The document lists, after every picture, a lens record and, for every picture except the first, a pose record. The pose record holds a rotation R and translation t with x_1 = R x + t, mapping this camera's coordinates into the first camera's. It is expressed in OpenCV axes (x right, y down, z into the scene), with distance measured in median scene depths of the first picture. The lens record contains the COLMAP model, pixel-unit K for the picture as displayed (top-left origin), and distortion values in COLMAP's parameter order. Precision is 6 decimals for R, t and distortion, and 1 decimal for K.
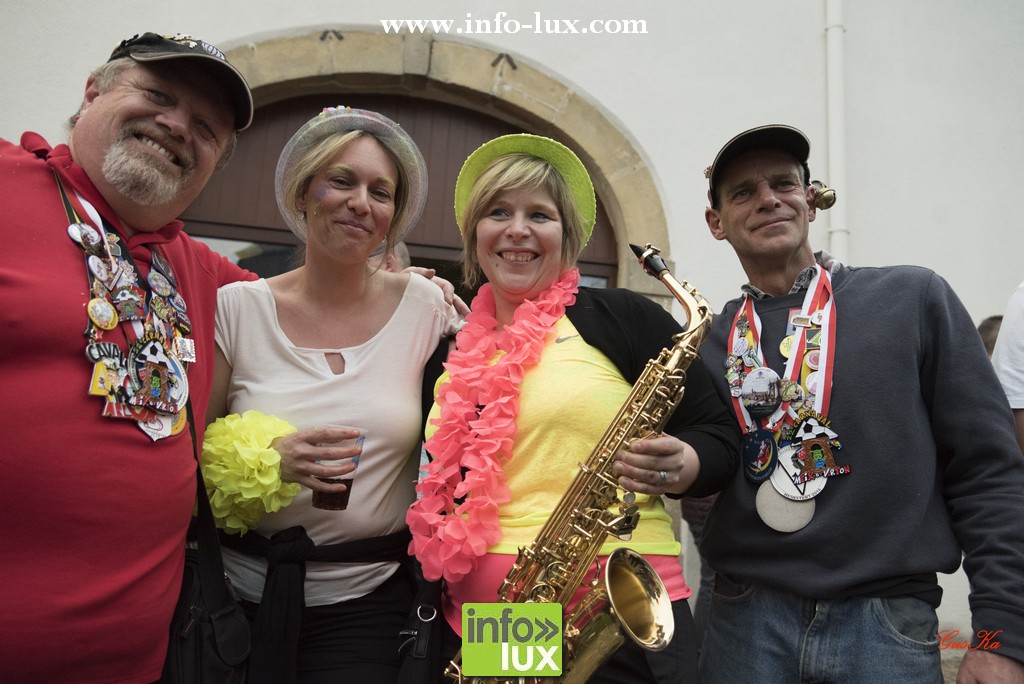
lens RADIAL K [[738.2, 0, 521.1], [0, 738.2, 355.2], [0, 0, 1]] dist [0.008465, -0.006498]
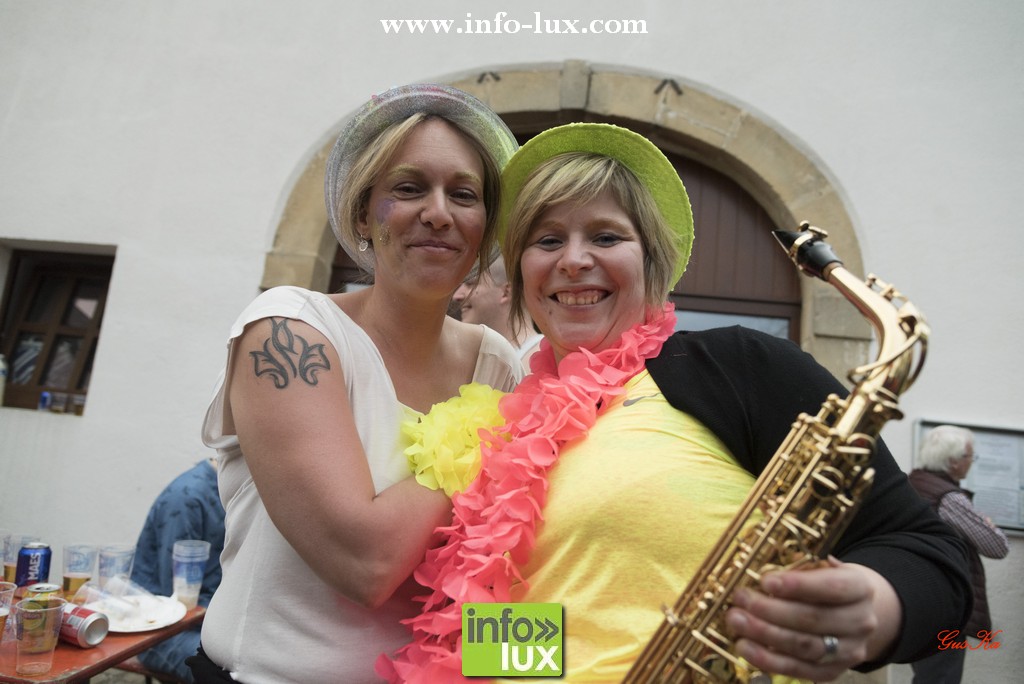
lens RADIAL K [[738.2, 0, 521.1], [0, 738.2, 355.2], [0, 0, 1]] dist [0.008465, -0.006498]
pose [[0.970326, -0.001721, -0.241794, 0.080707], [-0.014902, 0.997648, -0.066901, 0.001076], [0.241340, 0.068519, 0.968019, 0.325960]]
